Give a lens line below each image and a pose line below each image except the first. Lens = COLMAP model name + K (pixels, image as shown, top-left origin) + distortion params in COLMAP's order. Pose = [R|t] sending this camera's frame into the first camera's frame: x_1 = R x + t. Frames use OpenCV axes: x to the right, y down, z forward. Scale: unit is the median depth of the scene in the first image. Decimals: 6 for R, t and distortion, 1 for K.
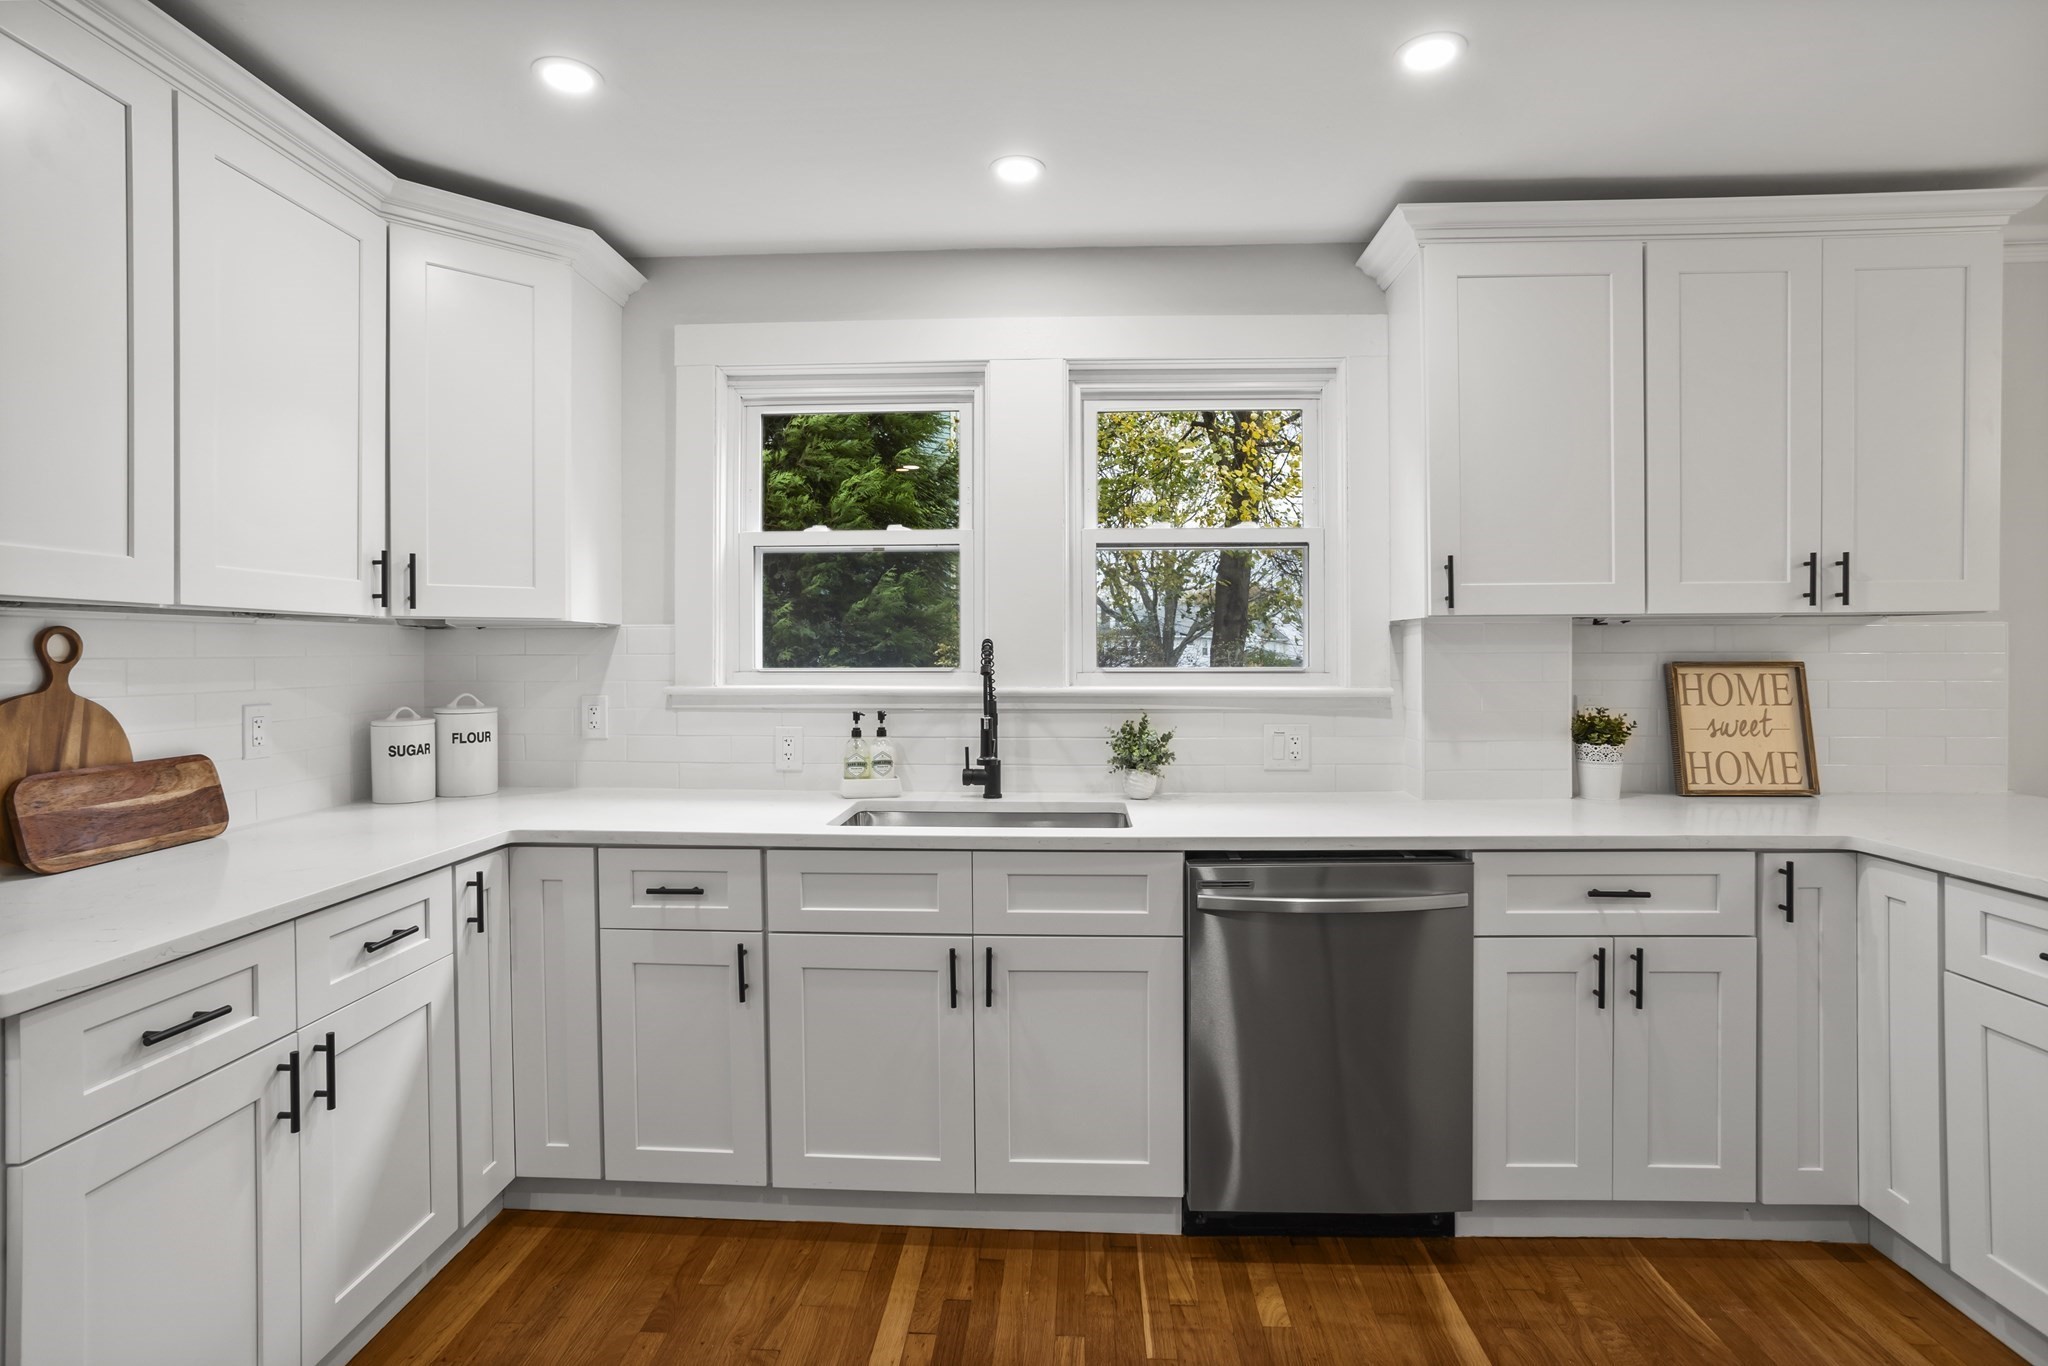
lens RADIAL K [[1004.3, 0, 1023.3], [0, 1004.3, 655.2], [0, 0, 1]] dist [-0.054249, 0.032141]
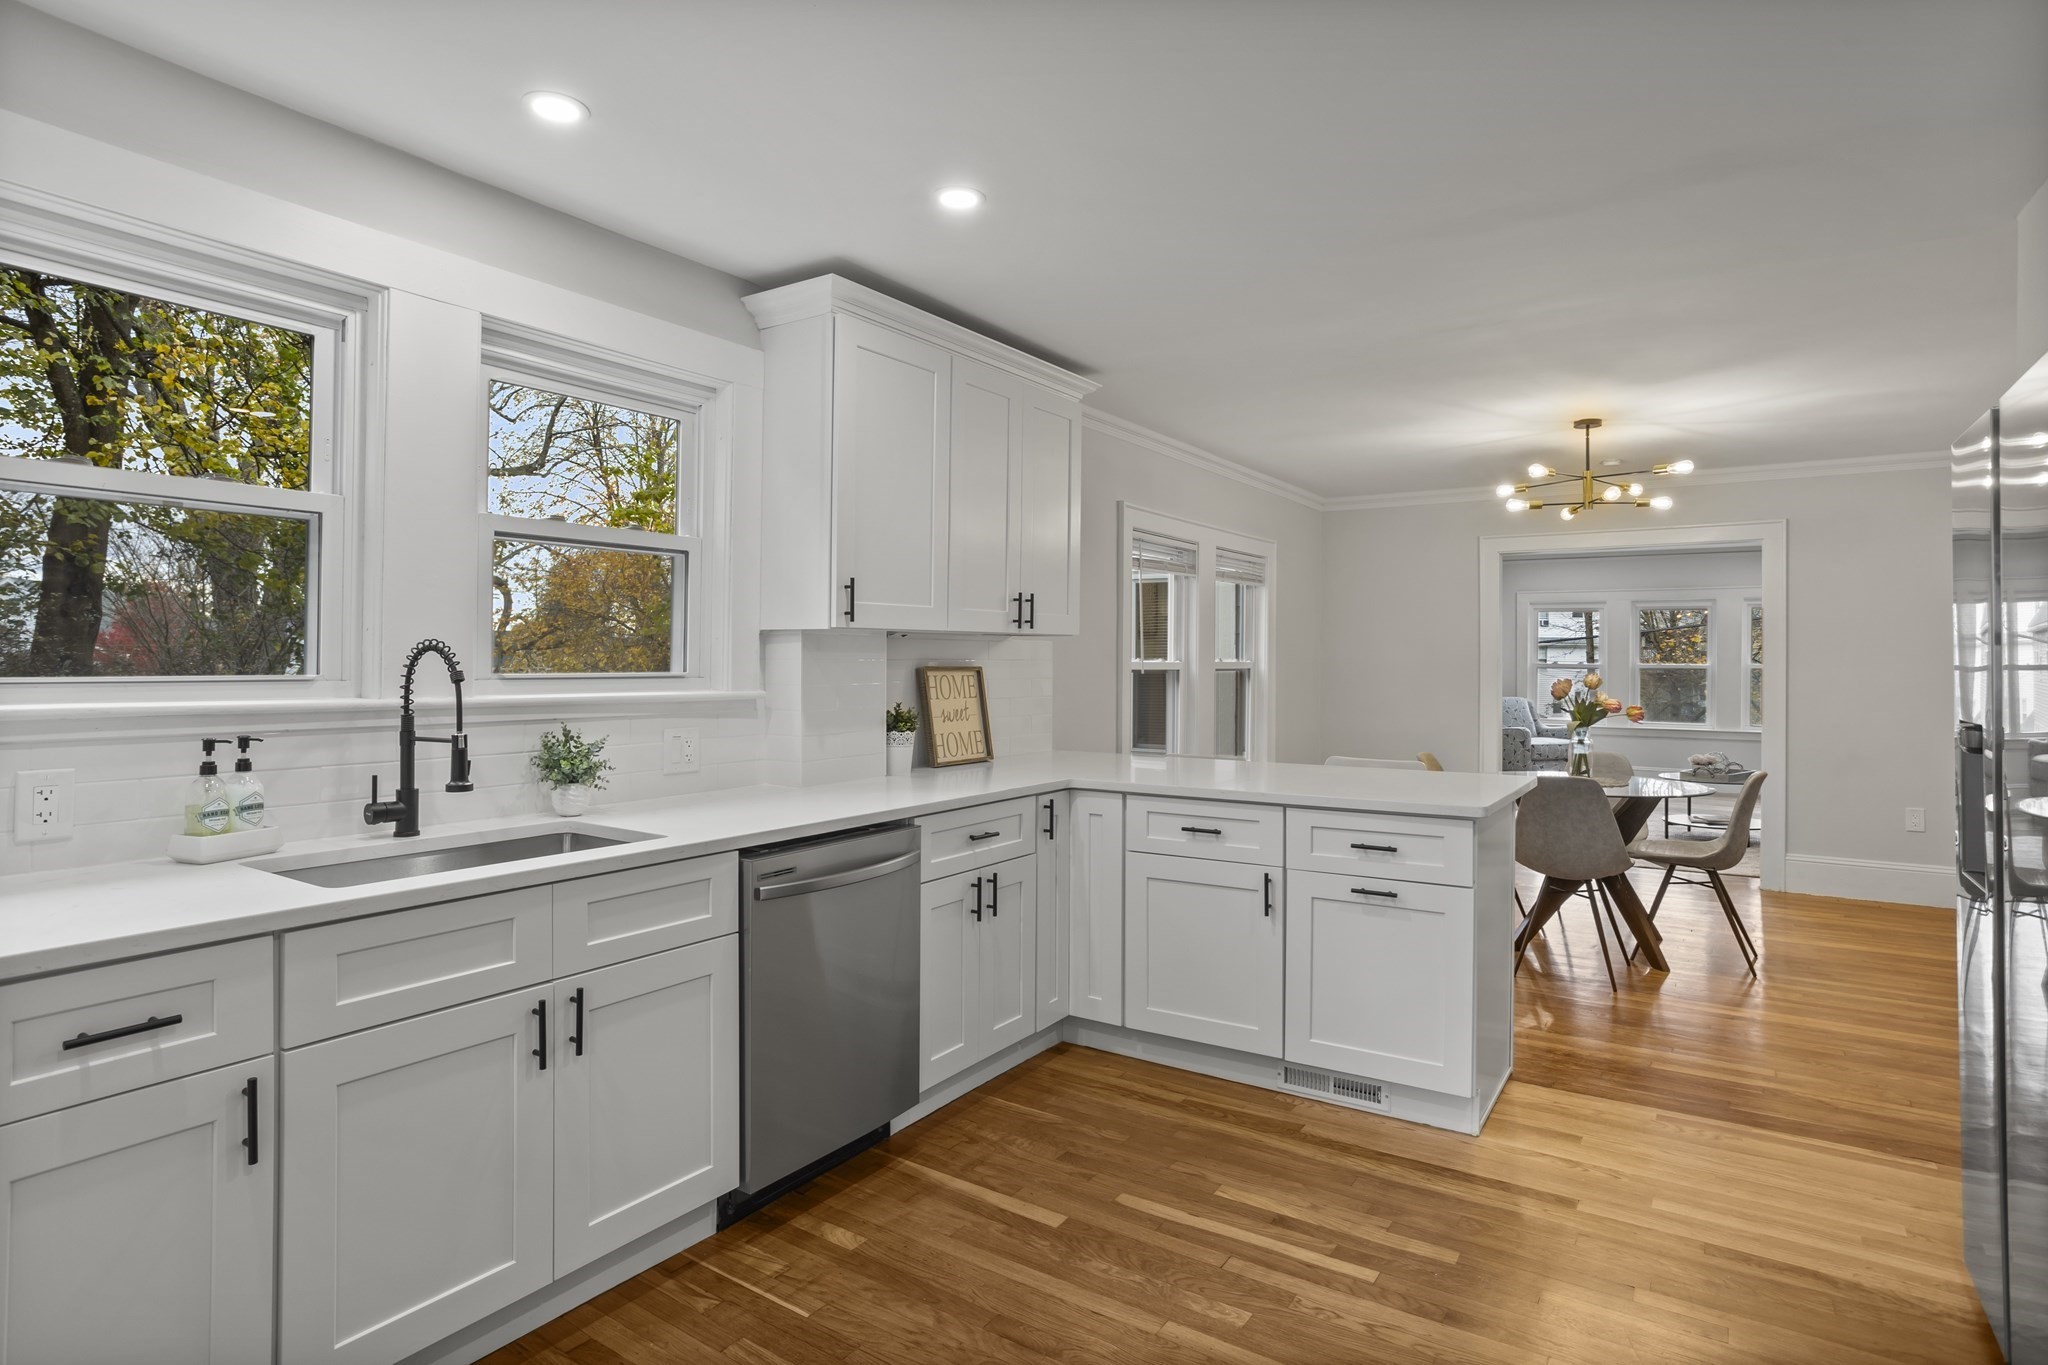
lens RADIAL K [[1090.7, 0, 1025.3], [0, 1090.7, 653.3], [0, 0, 1]] dist [-0.049218, 0.031747]
pose [[0.515891, 0.010202, 0.856593, -0.542158], [-0.004077, 0.999947, -0.009454, 0.002040], [-0.856645, 0.001385, 0.515905, 0.138114]]
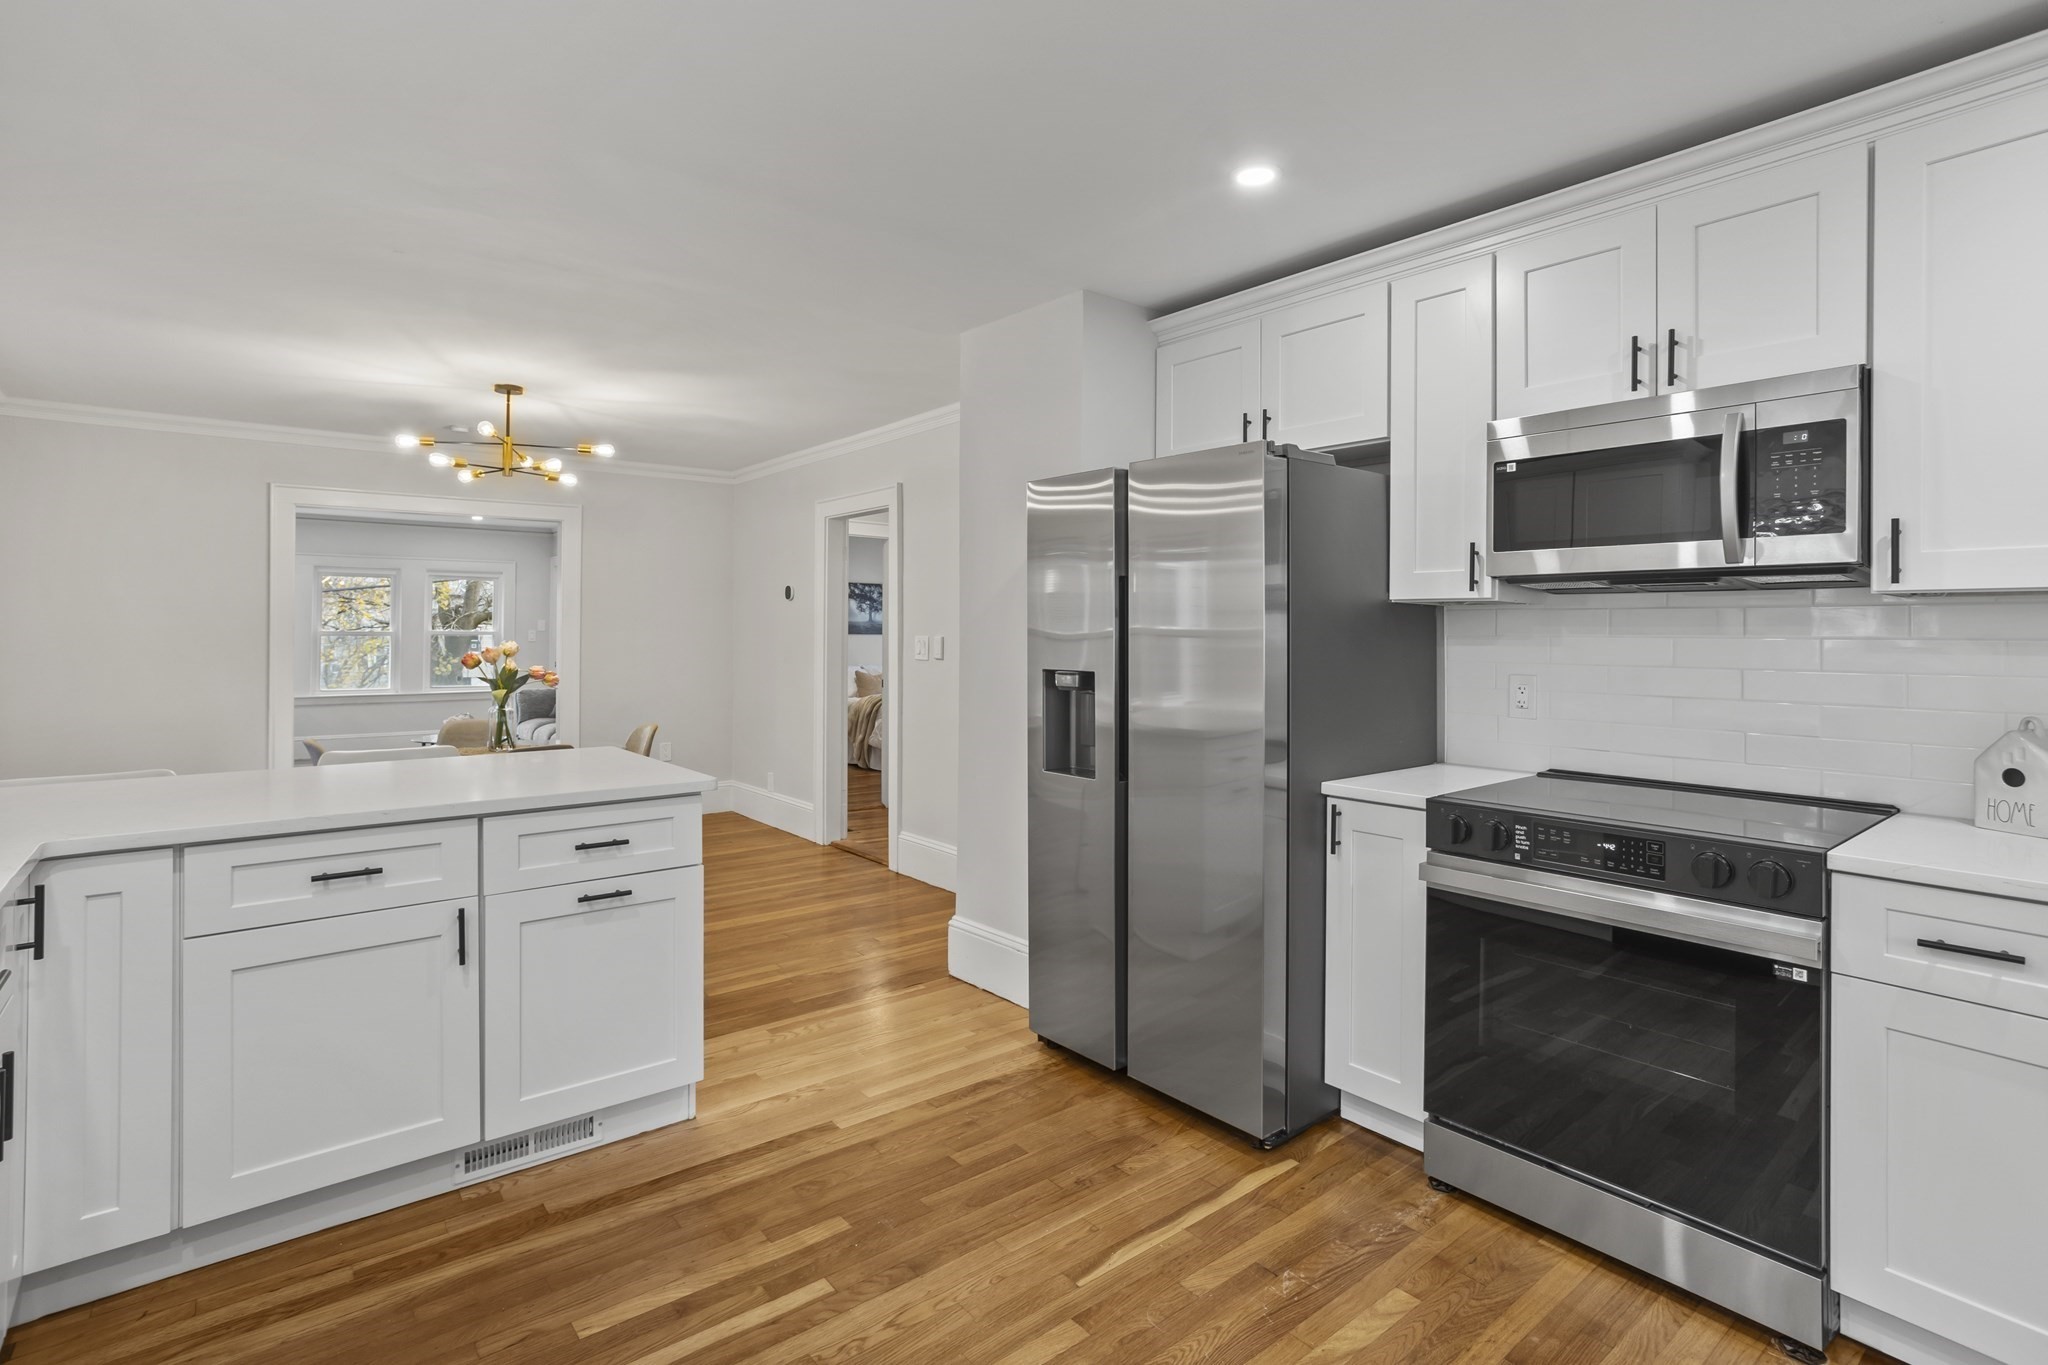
lens RADIAL K [[1005.4, 0, 1030.9], [0, 1005.4, 624.8], [0, 0, 1]] dist [-0.048323, 0.027725]
pose [[-0.666437, 0.005108, 0.745544, -0.308316], [-0.000715, 0.999972, -0.007491, -0.000543], [-0.745561, -0.005525, -0.666414, 0.749786]]
